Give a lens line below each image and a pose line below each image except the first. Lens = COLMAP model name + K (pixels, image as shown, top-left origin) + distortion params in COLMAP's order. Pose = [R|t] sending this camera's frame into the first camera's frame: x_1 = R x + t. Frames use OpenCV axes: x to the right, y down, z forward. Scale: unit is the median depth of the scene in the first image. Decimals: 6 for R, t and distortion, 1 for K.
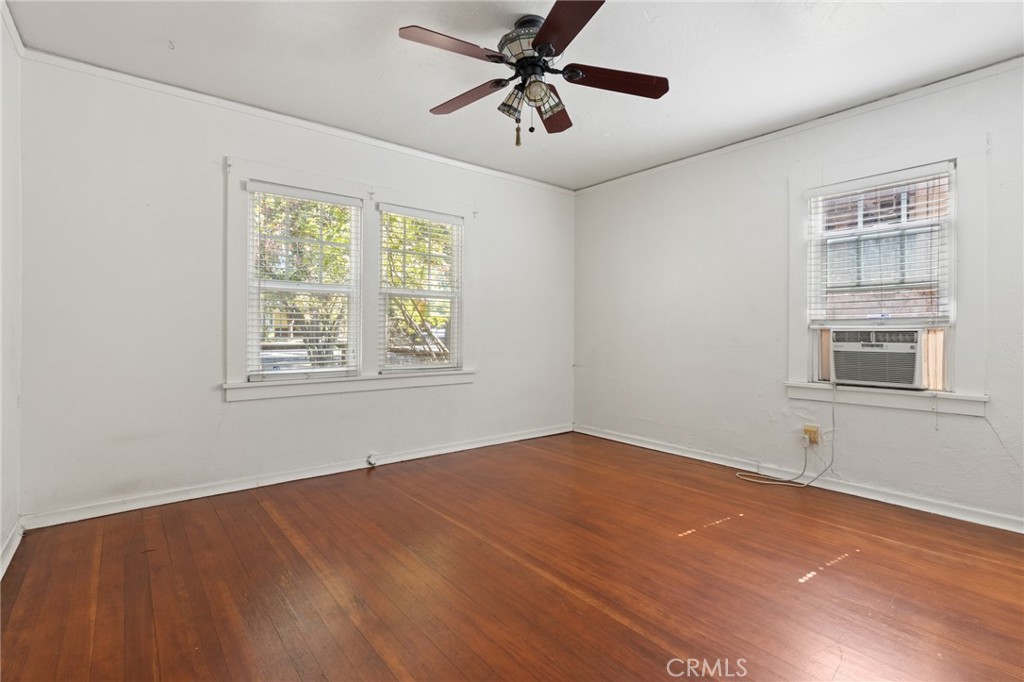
lens RADIAL K [[491.9, 0, 513.0], [0, 491.9, 333.8], [0, 0, 1]] dist [-0.000147, -0.000456]
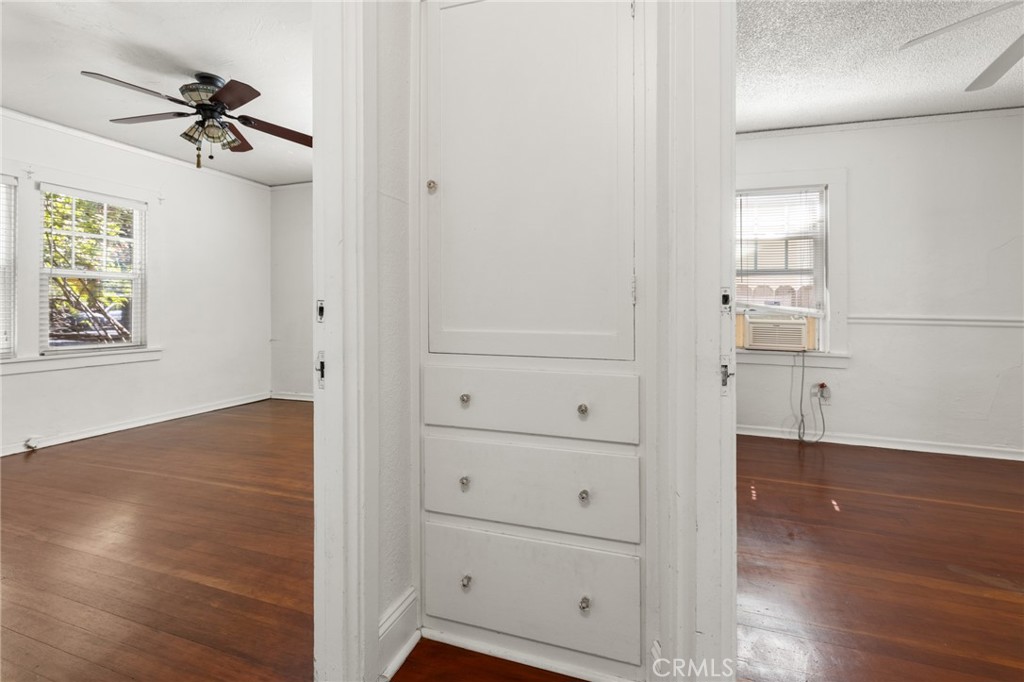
lens RADIAL K [[461.2, 0, 504.2], [0, 461.2, 305.4], [0, 0, 1]] dist [-0.001726, 0.000500]
pose [[0.848502, -0.007157, 0.529143, 0.044830], [0.015239, 0.999824, -0.010913, 0.009661], [-0.528972, 0.017323, 0.848462, -0.434258]]
